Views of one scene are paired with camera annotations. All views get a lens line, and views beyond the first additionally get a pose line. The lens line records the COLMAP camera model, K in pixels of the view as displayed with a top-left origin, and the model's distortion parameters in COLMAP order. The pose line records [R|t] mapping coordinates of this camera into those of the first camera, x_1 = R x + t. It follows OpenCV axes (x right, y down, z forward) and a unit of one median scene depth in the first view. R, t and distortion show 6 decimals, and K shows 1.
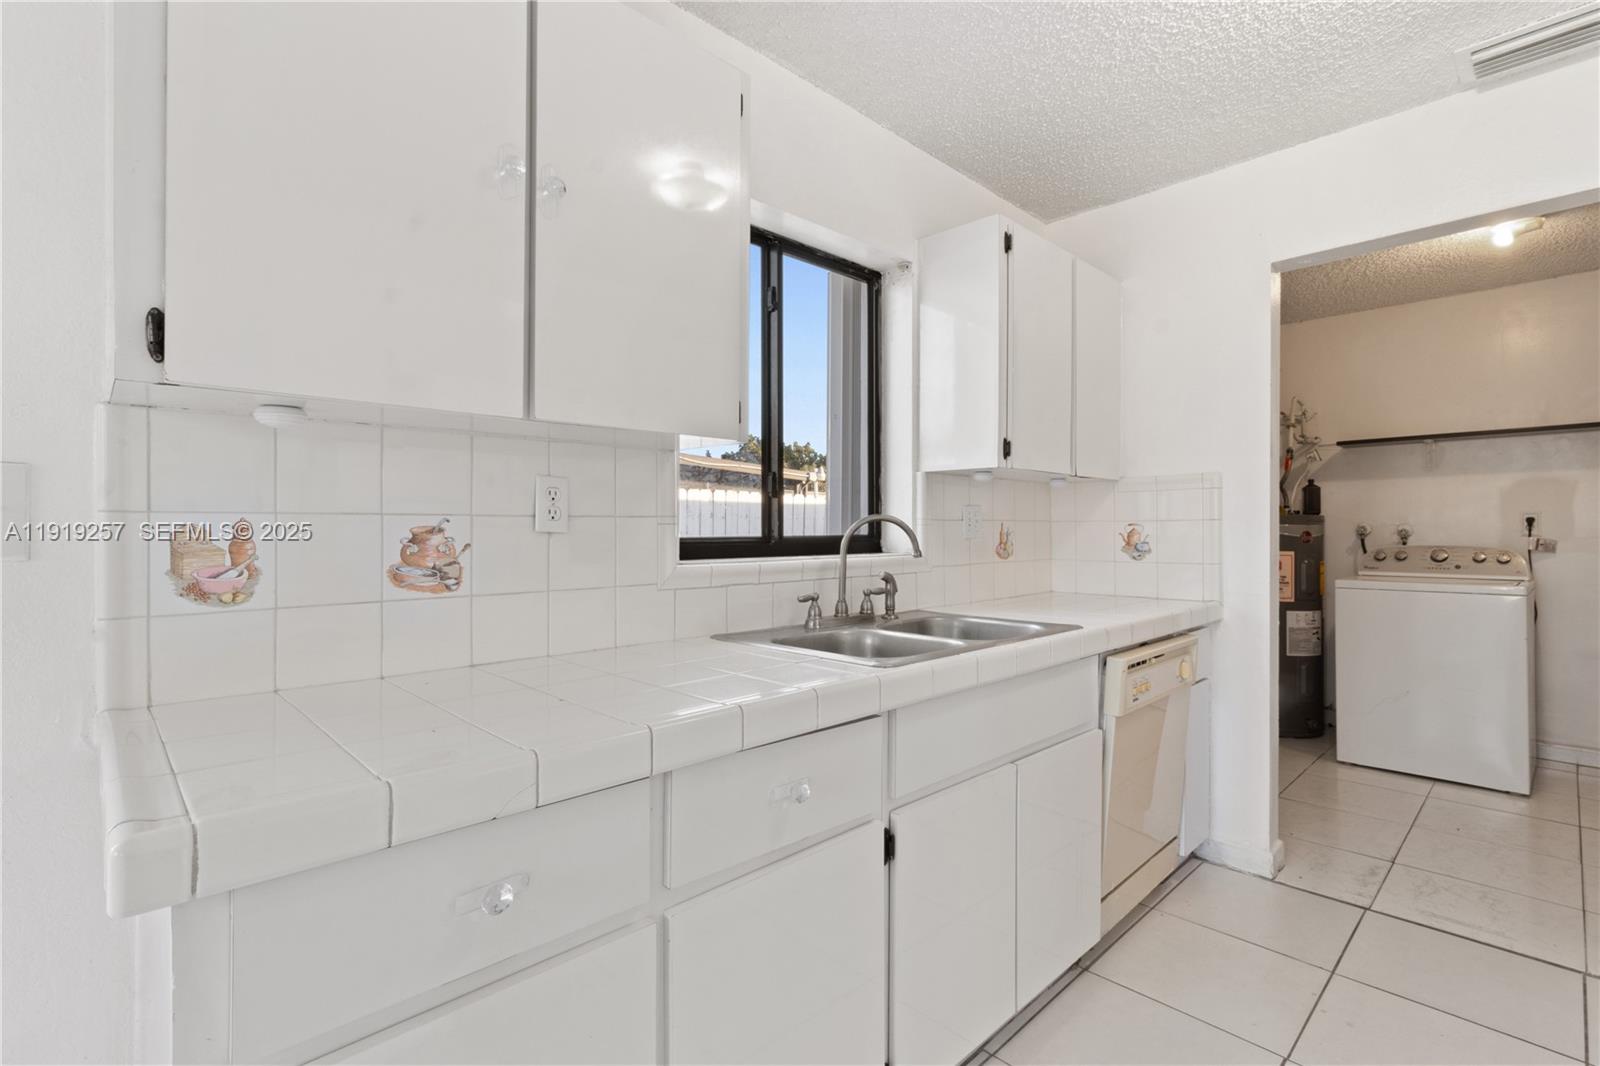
lens RADIAL K [[736.4, 0, 795.8], [0, 736.4, 526.3], [0, 0, 1]] dist [0.002094, 0.000715]
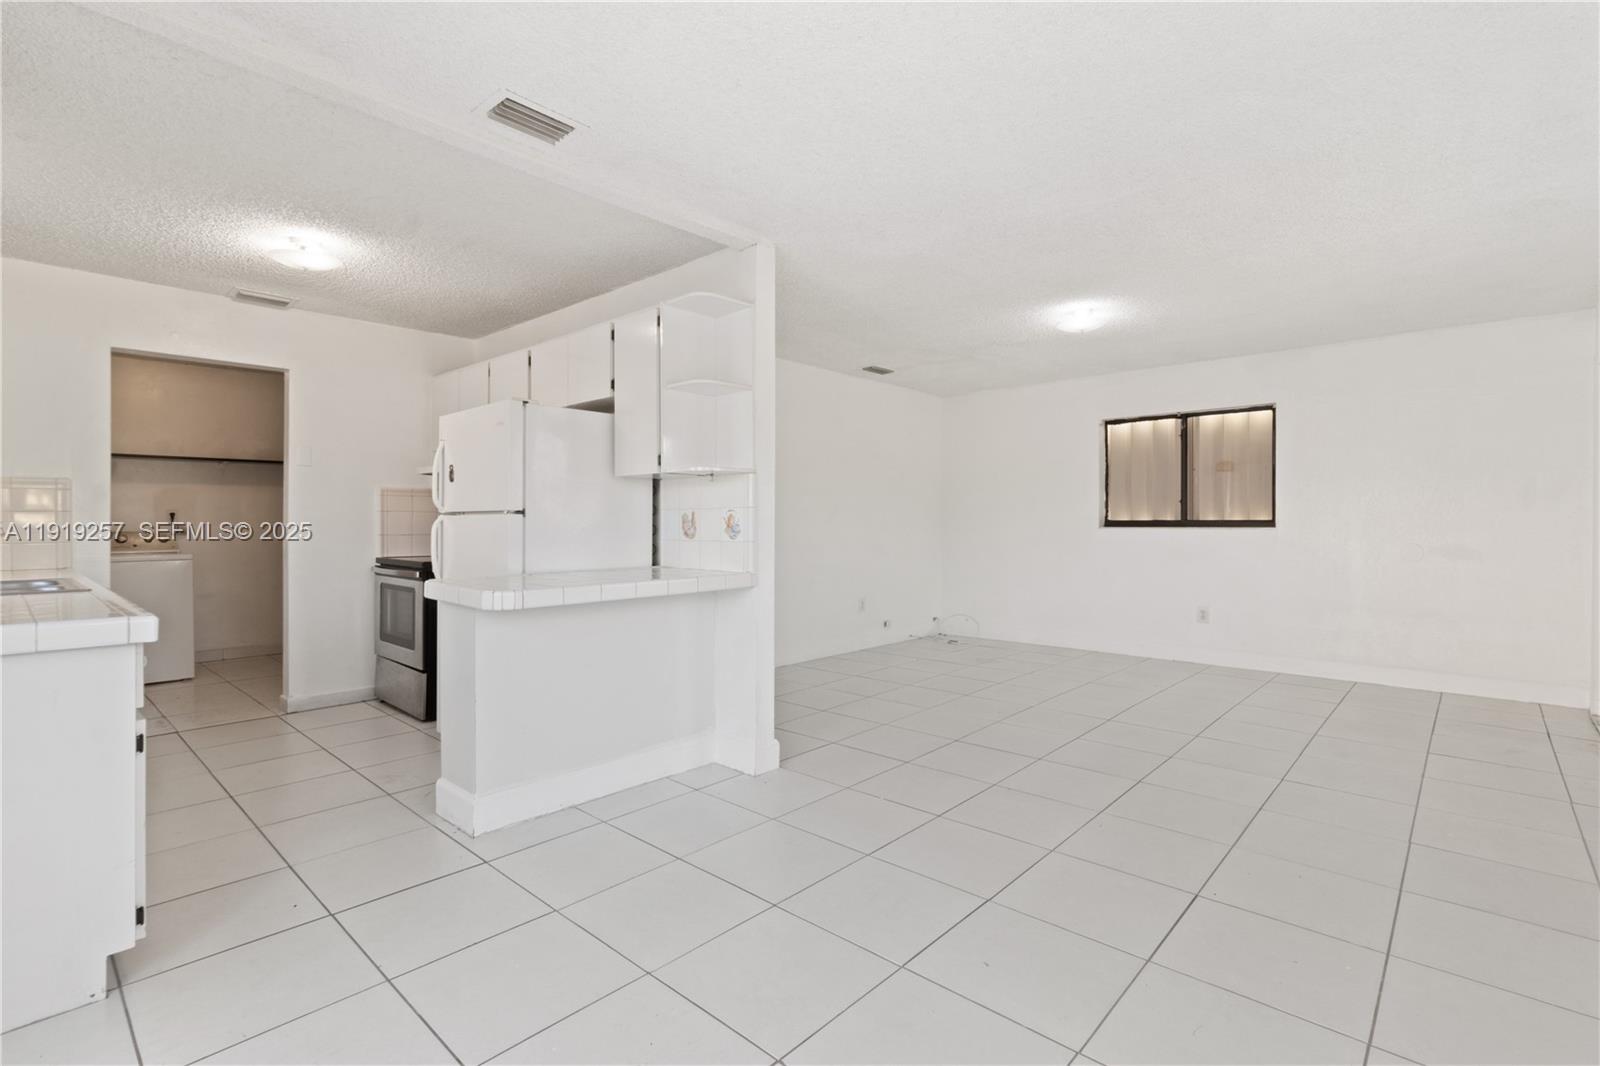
lens RADIAL K [[736.4, 0, 795.8], [0, 736.4, 526.3], [0, 0, 1]] dist [0.002094, 0.000715]
pose [[-0.060238, -0.002478, 0.998181, -0.983188], [-0.003305, 0.999992, 0.002283, 0.012829], [-0.998179, -0.003162, -0.060246, -0.342299]]
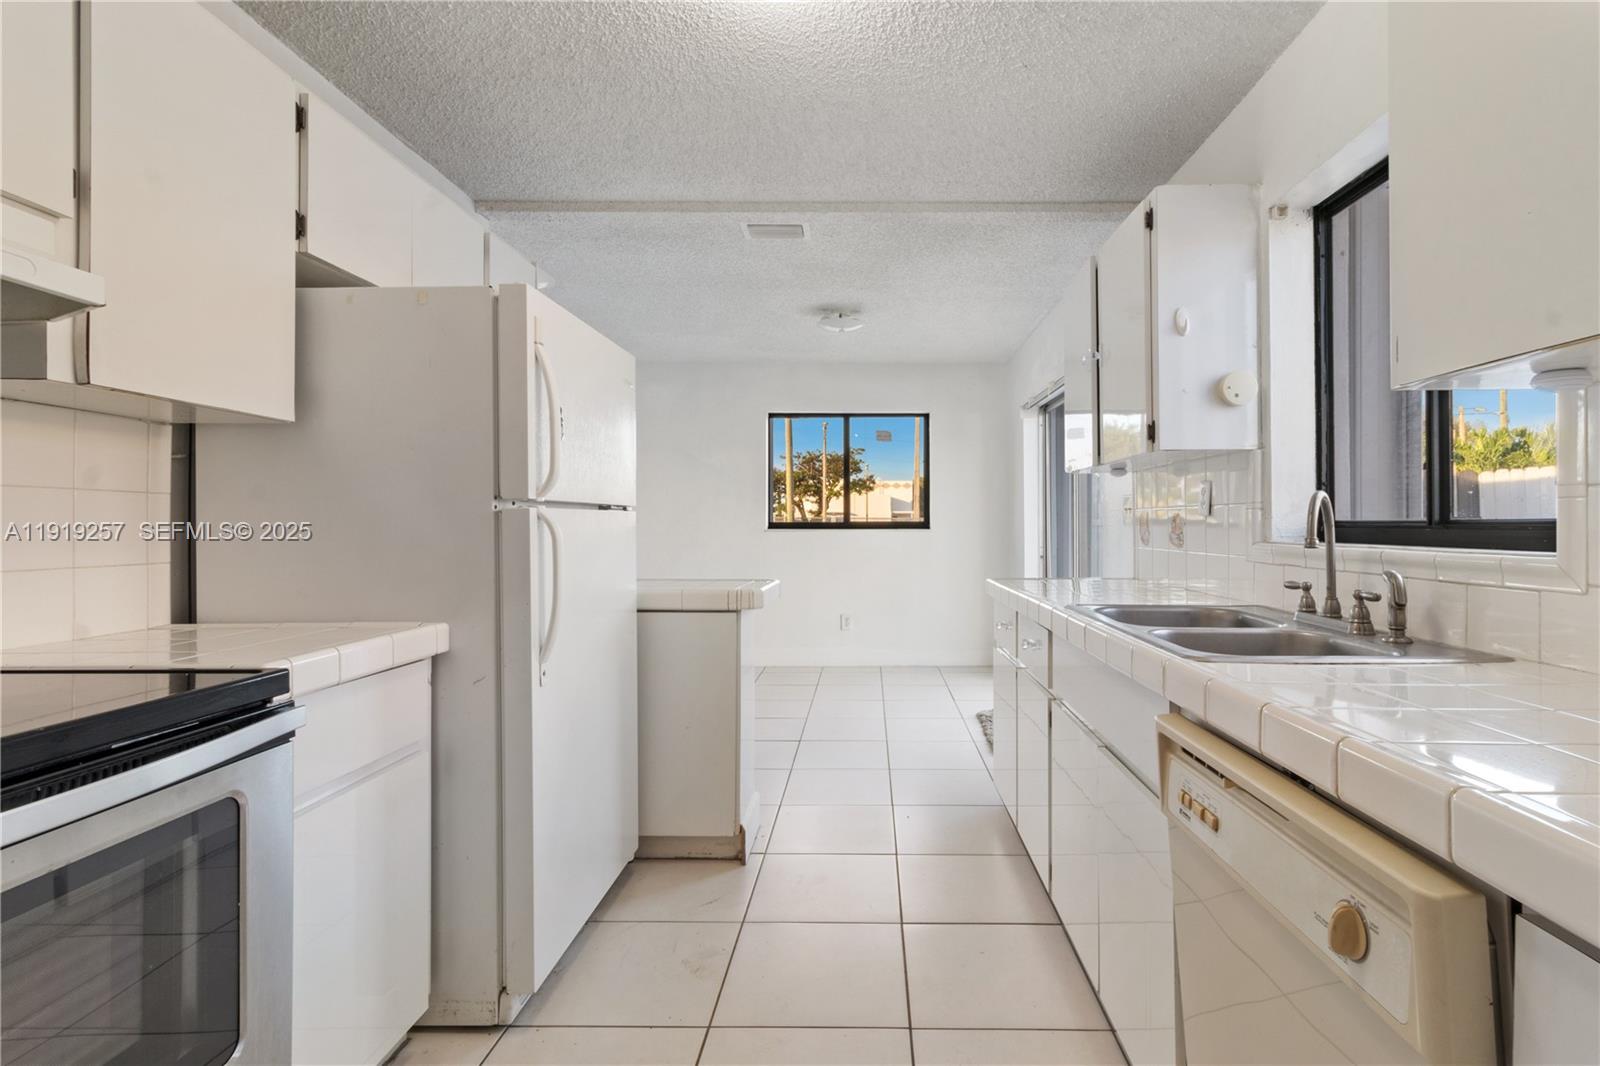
lens RADIAL K [[736.4, 0, 795.8], [0, 736.4, 526.3], [0, 0, 1]] dist [0.002094, 0.000715]
pose [[-0.757553, 0.004184, -0.652760, 0.877297], [0.003618, 0.999991, 0.002211, 0.013669], [0.652763, -0.000686, -0.757562, 1.019946]]
